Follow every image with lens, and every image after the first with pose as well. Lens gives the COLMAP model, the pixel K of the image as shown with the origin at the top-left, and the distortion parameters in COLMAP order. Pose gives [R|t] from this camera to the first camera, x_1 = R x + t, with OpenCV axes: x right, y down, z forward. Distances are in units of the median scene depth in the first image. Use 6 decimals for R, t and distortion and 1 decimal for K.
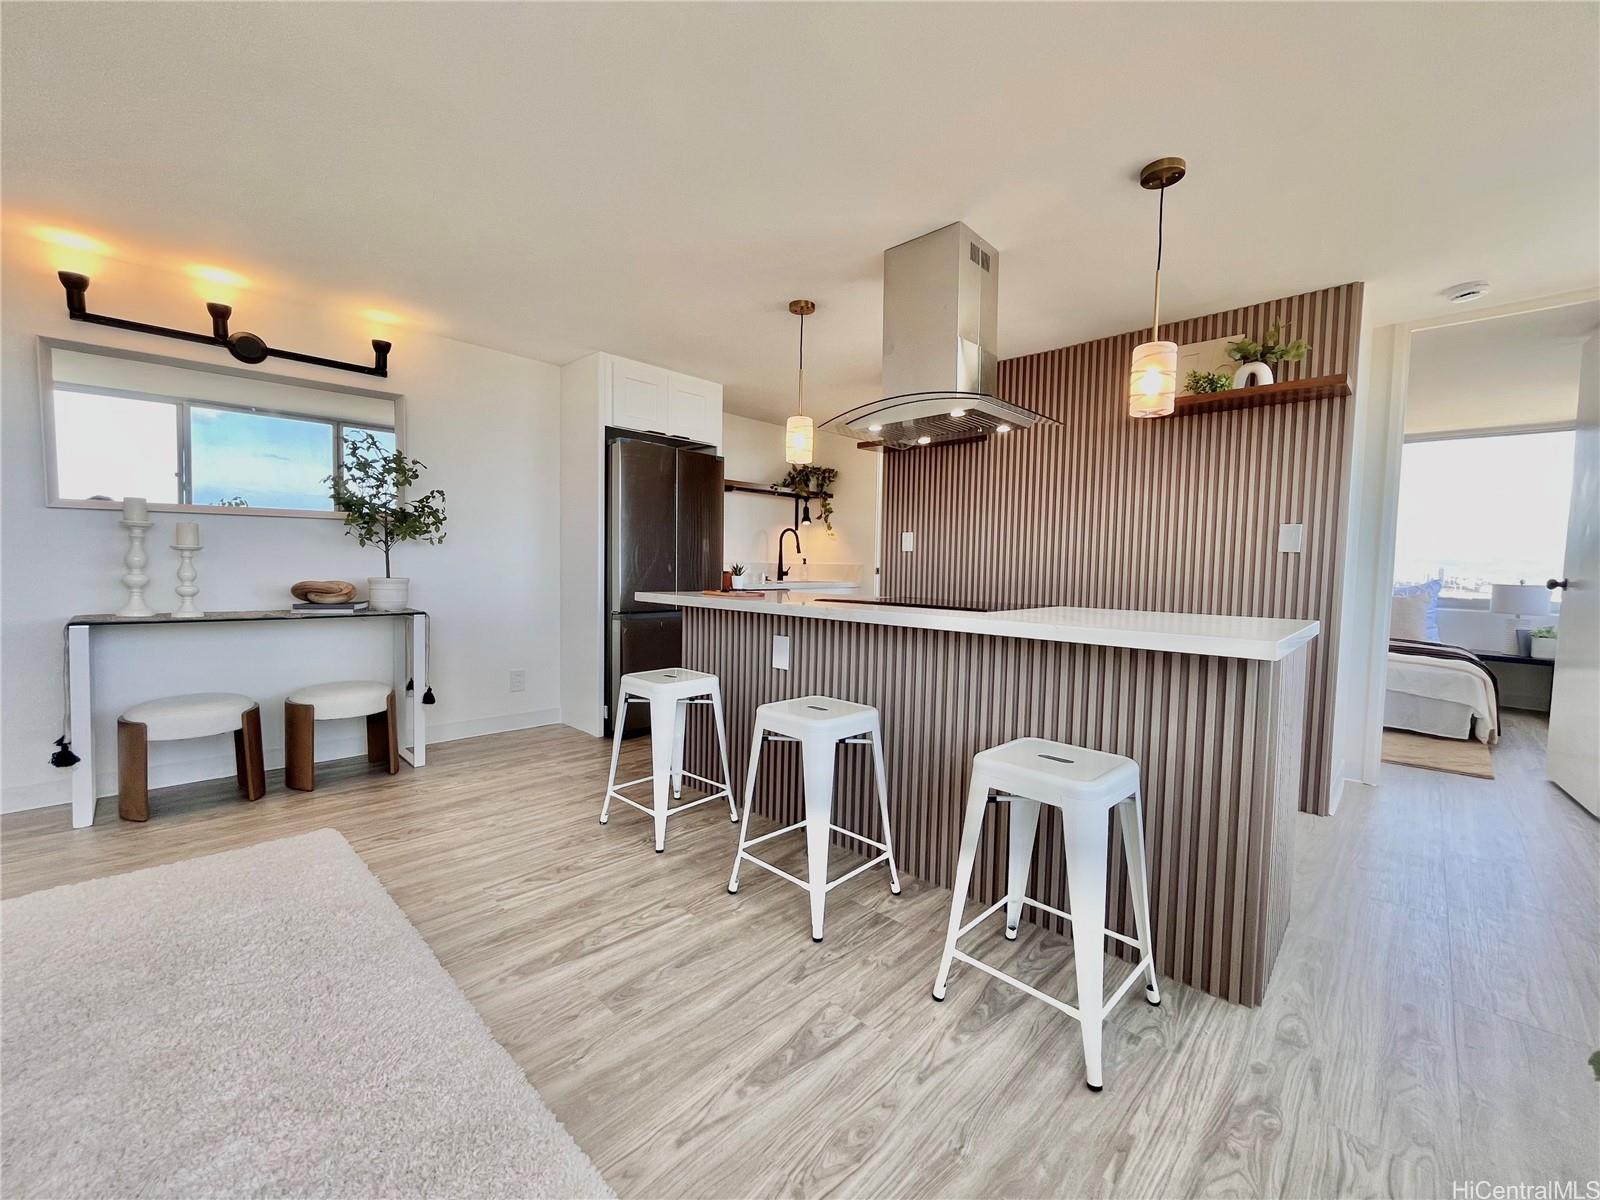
lens RADIAL K [[648.7, 0, 798.0], [0, 648.7, 596.9], [0, 0, 1]] dist [0.000629, 0.000273]
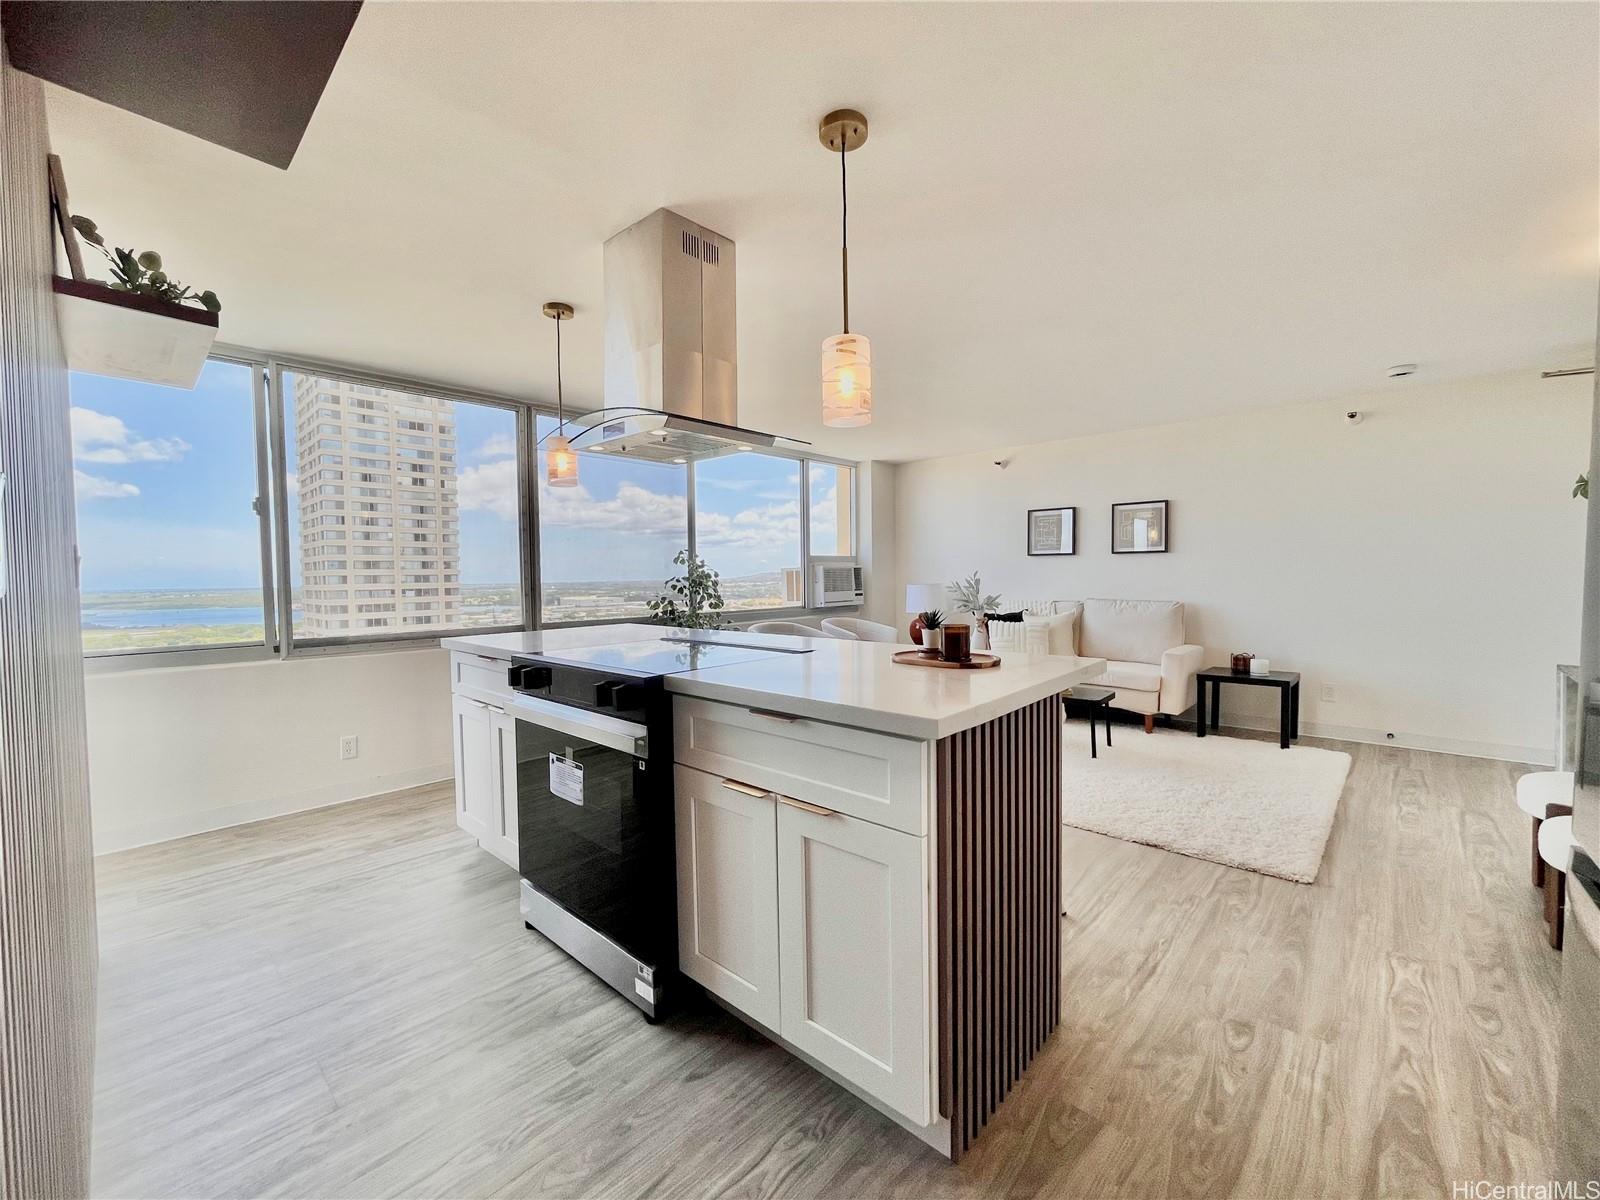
lens RADIAL K [[649.9, 0, 799.4], [0, 649.9, 597.5], [0, 0, 1]] dist [0.000817, 0.000111]
pose [[-0.999874, -0.007450, -0.014005, 0.054081], [-0.008650, 0.996113, 0.087658, -0.124540], [0.013298, 0.087768, -0.996052, 1.724499]]
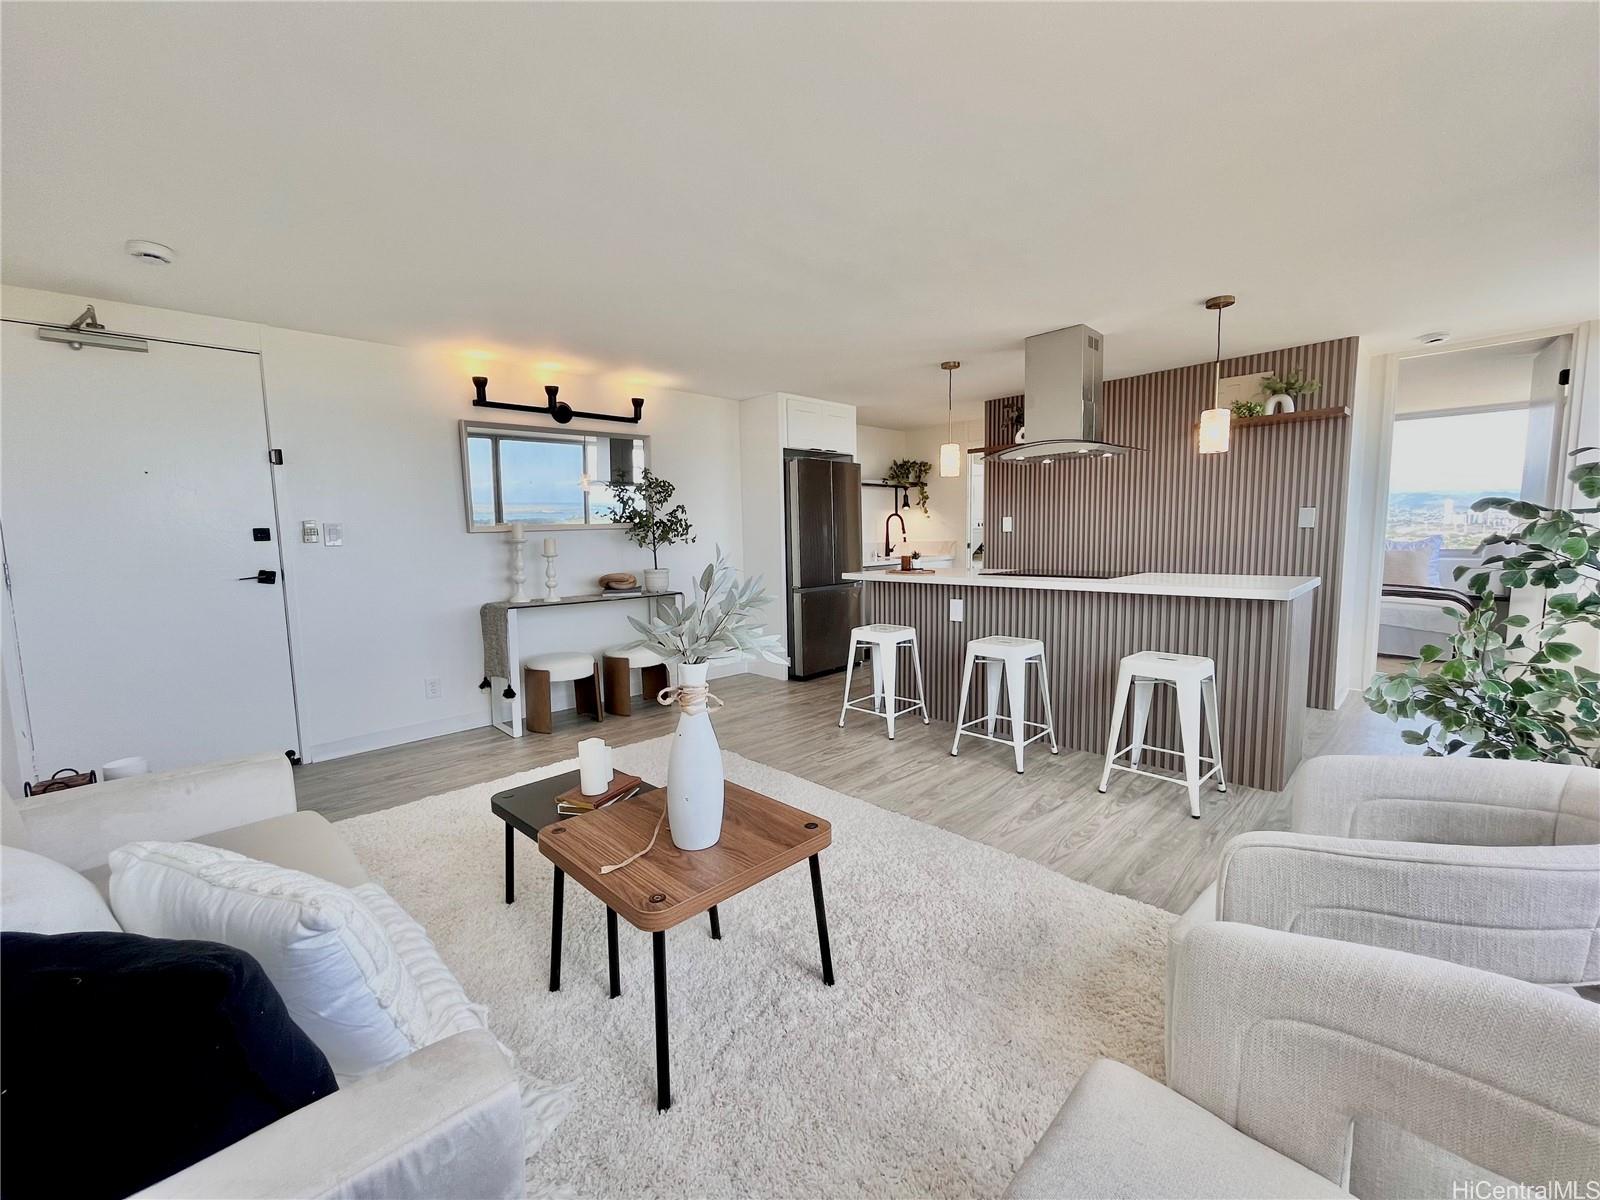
lens RADIAL K [[649.9, 0, 799.4], [0, 649.9, 597.5], [0, 0, 1]] dist [0.000817, 0.000111]
pose [[0.998851, -0.036410, -0.031158, -0.323739], [0.037912, 0.998076, 0.049065, -0.029443], [0.029312, -0.050190, 0.998309, -0.478717]]
